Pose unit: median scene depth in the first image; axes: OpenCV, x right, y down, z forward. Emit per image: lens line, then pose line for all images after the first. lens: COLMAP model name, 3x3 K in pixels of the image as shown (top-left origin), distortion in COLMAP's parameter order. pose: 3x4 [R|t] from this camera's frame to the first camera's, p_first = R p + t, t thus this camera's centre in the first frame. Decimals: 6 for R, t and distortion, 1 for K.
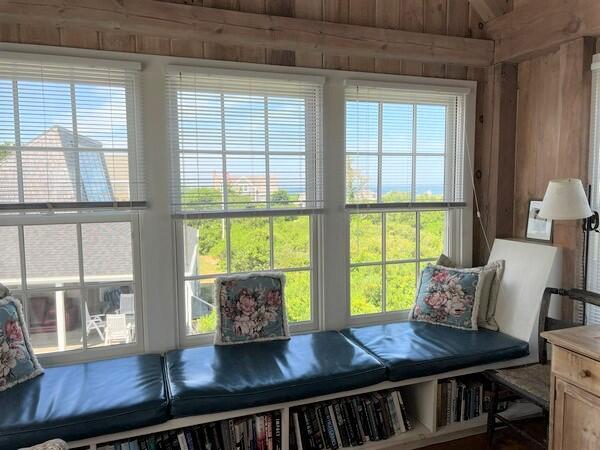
lens RADIAL K [[452.0, 0, 301.3], [0, 452.0, 230.0], [0, 0, 1]] dist [0.058212, -0.089228]
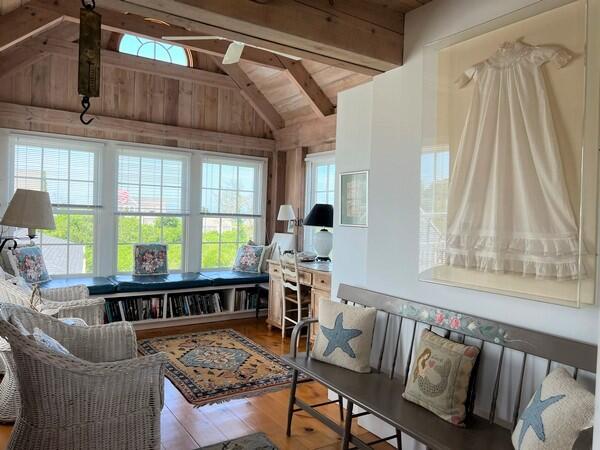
lens RADIAL K [[459.9, 0, 311.2], [0, 459.9, 223.6], [0, 0, 1]] dist [0.055686, -0.002261]
pose [[0.967528, 0.039164, 0.249712, 0.066367], [-0.022128, 0.997254, -0.070669, 0.142964], [-0.251794, 0.062849, 0.965738, -1.261722]]
